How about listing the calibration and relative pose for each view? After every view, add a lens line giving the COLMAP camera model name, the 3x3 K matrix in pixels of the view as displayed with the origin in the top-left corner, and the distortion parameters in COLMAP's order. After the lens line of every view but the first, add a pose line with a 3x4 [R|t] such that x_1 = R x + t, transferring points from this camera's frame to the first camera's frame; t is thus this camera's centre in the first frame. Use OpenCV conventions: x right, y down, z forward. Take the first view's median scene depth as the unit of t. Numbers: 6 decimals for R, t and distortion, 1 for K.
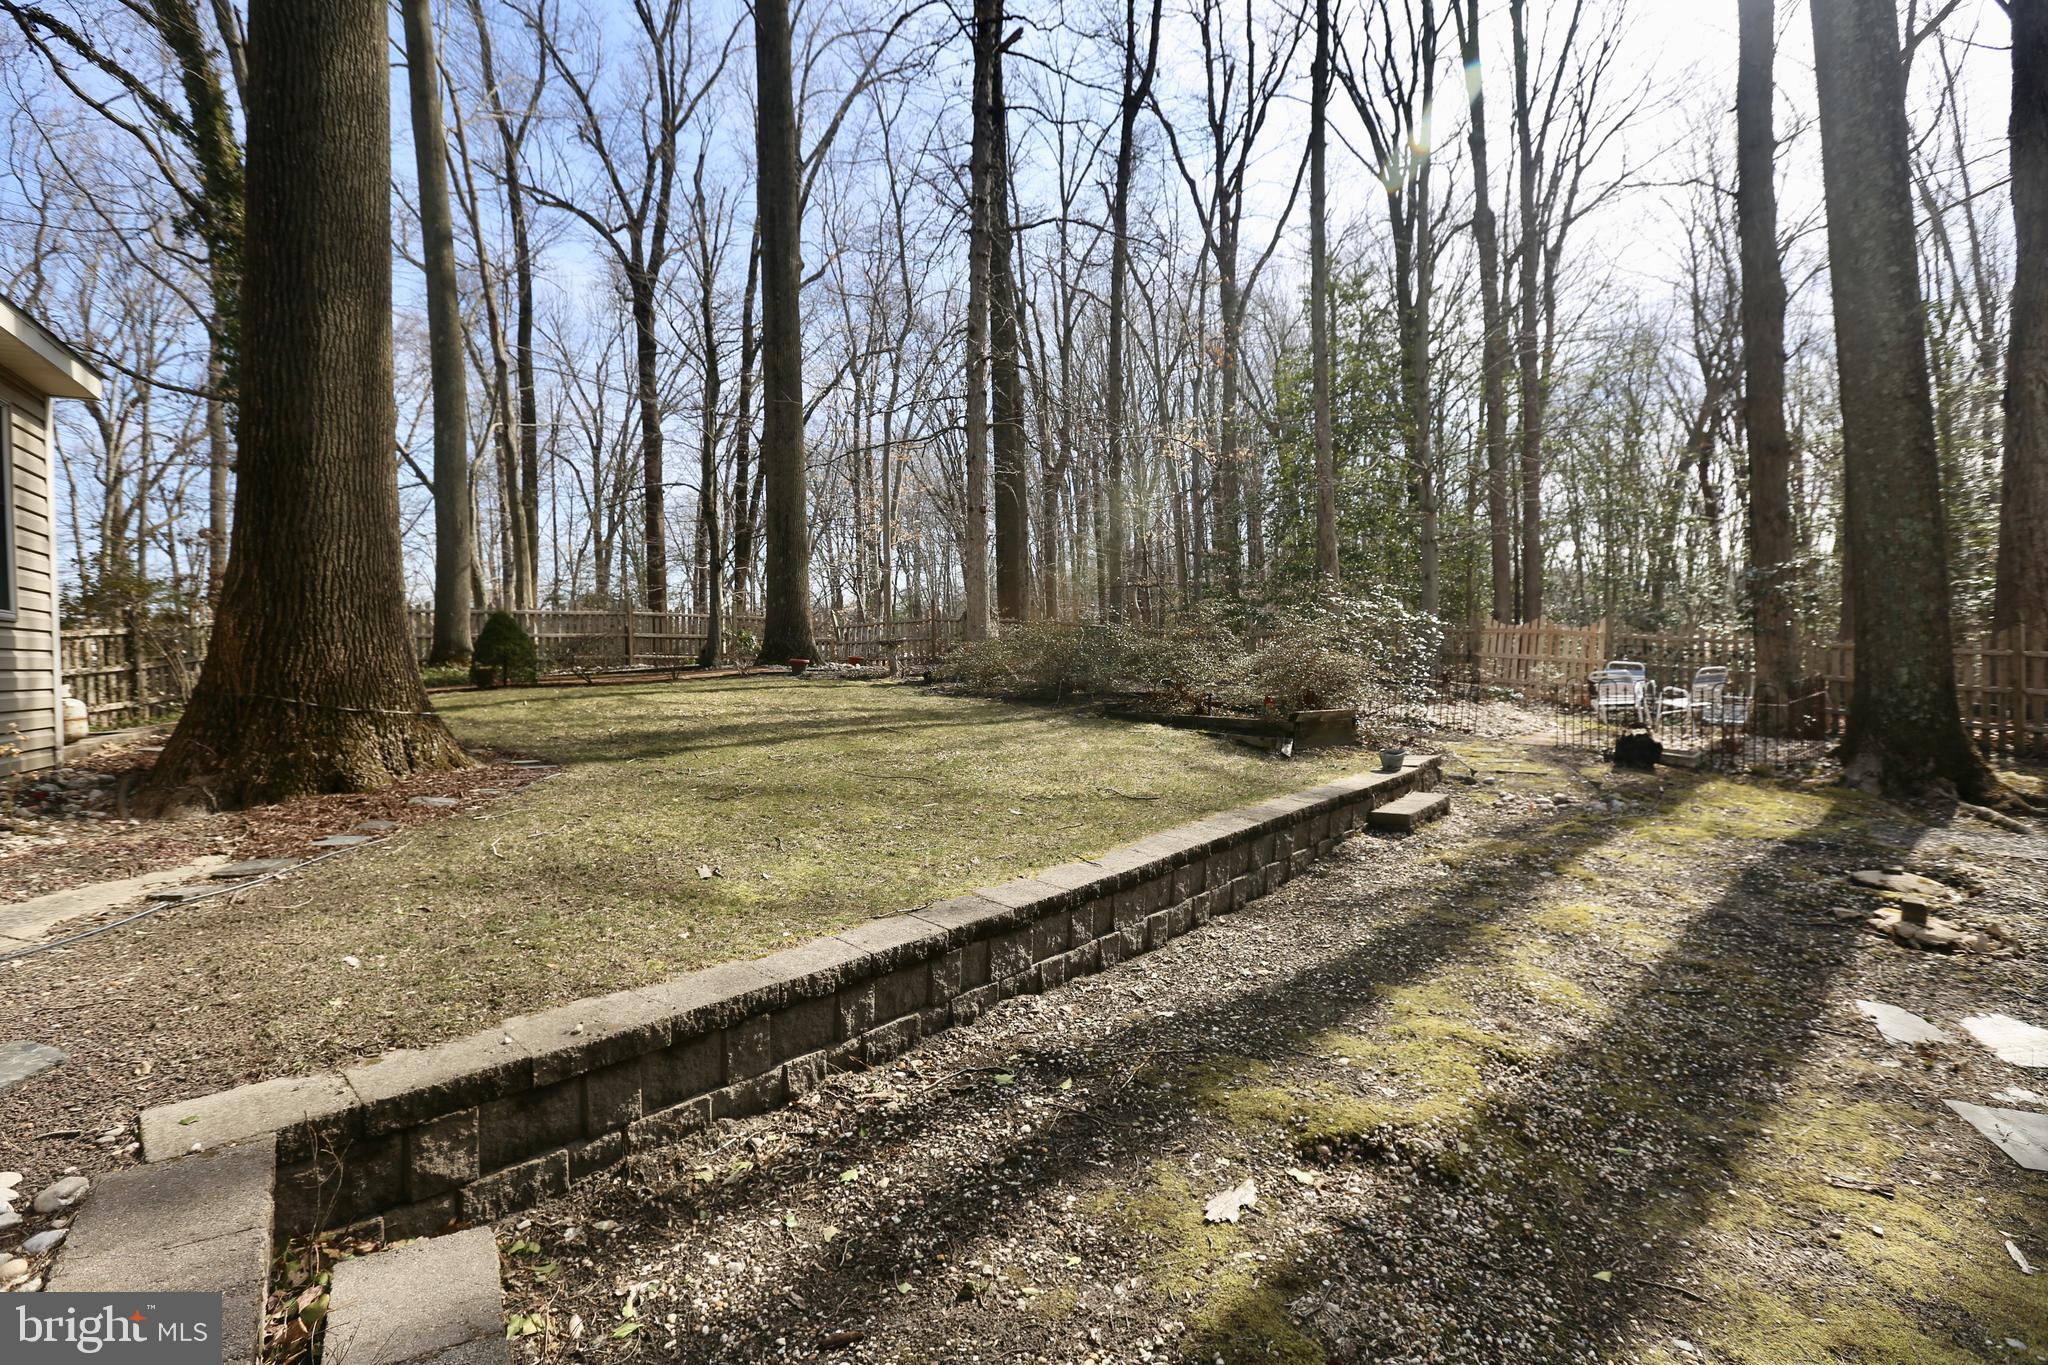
lens RADIAL K [[931.8, 0, 1015.4], [0, 931.8, 672.6], [0, 0, 1]] dist [-0.045884, 0.013646]
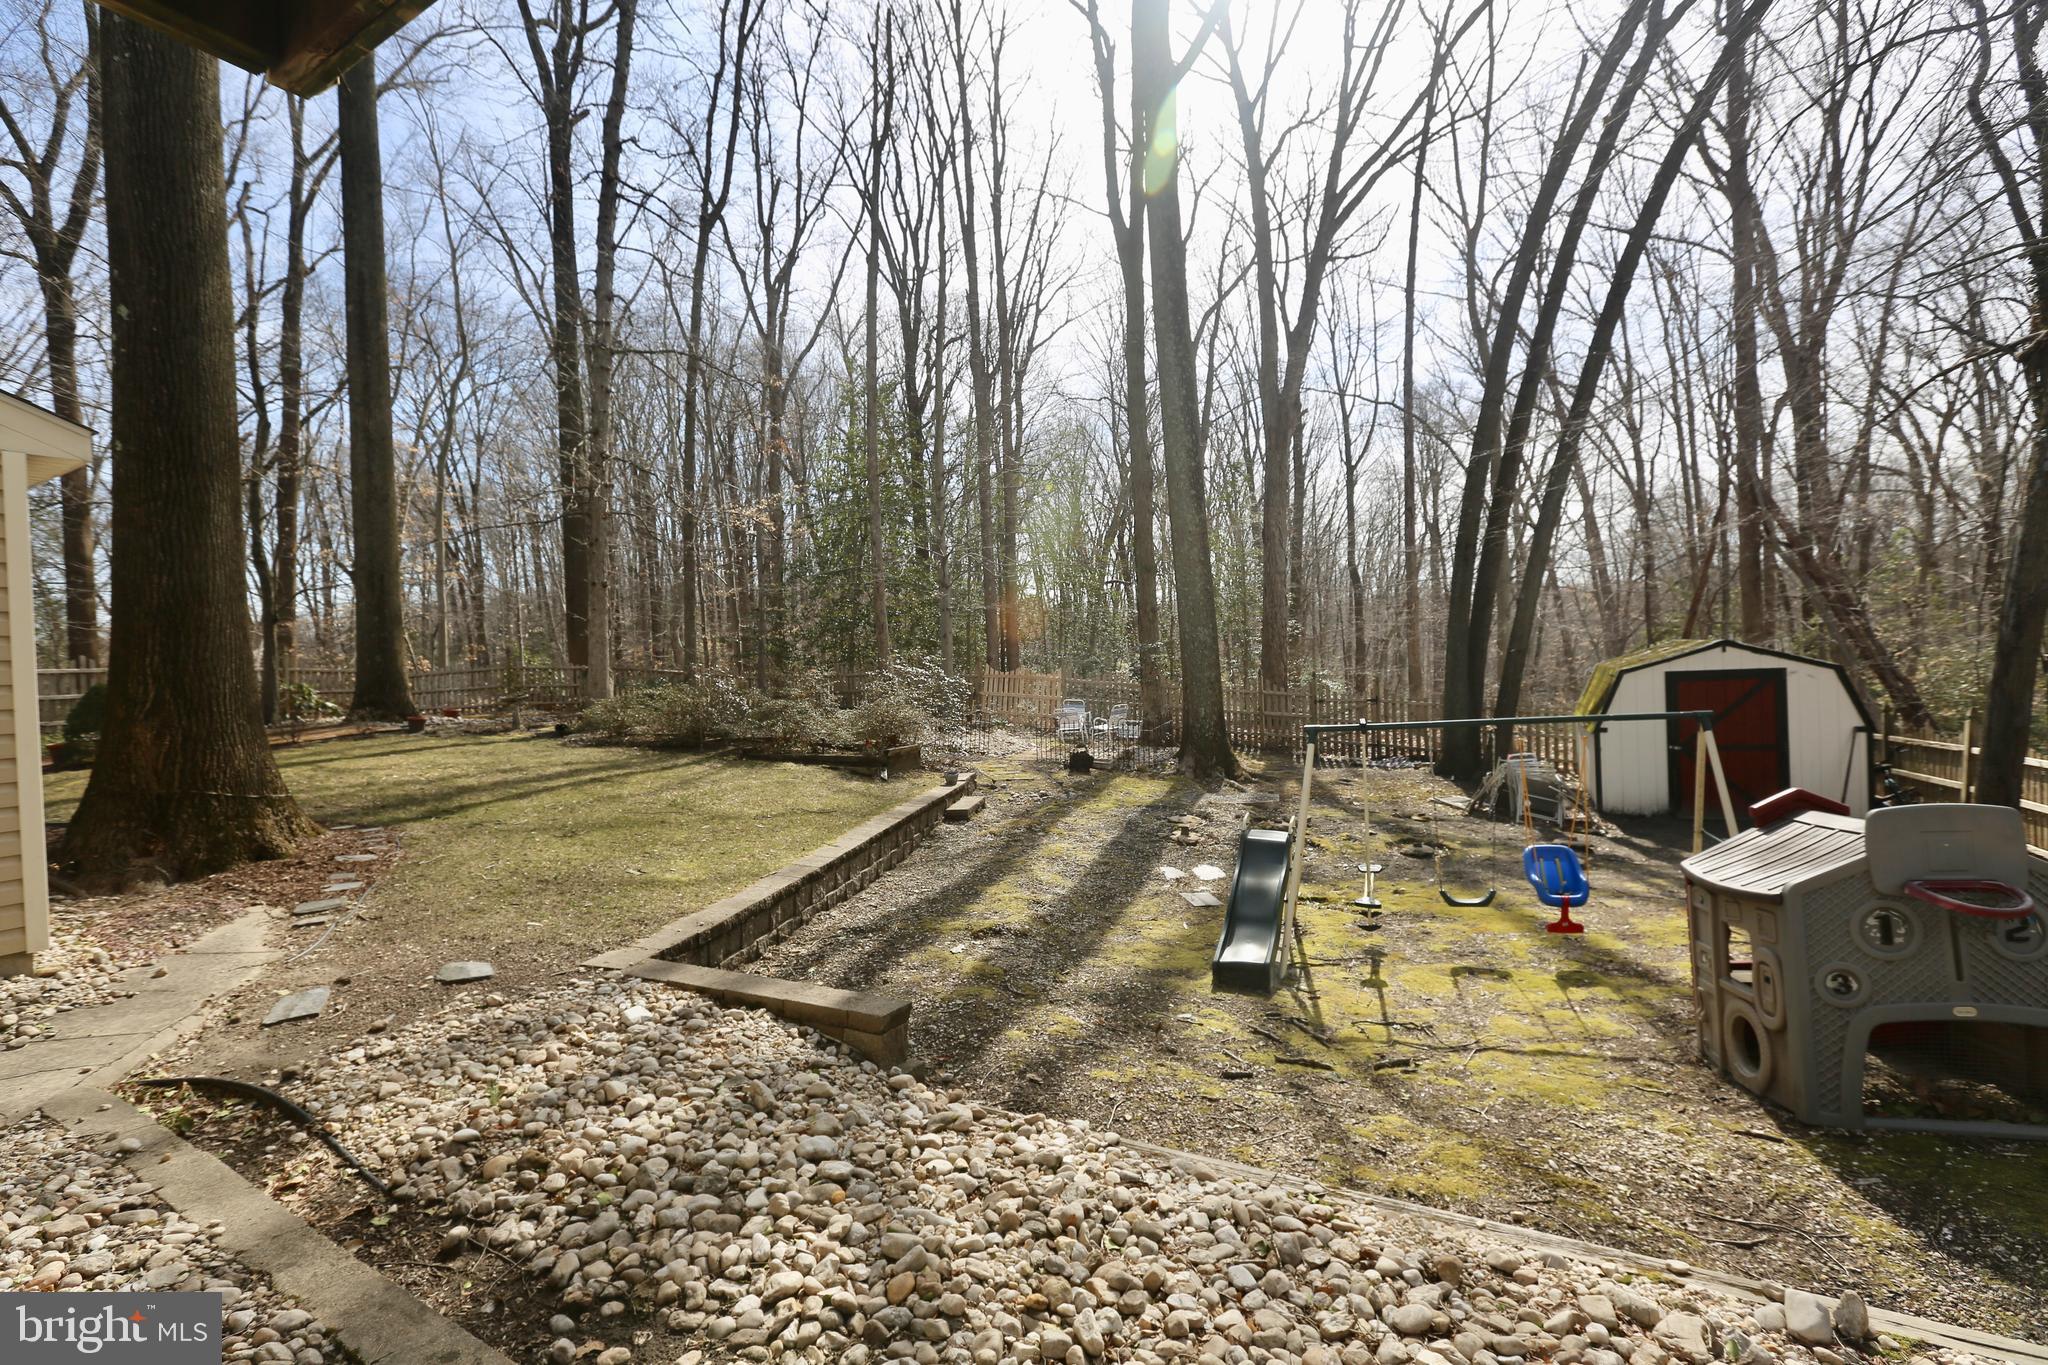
lens RADIAL K [[931.8, 0, 1031.1], [0, 931.8, 673.1], [0, 0, 1]] dist [-0.045884, 0.013646]
pose [[0.856836, -0.013511, 0.515411, -0.294282], [0.023243, 0.999653, -0.012436, -0.060889], [-0.515064, 0.022635, 0.856853, -0.445396]]
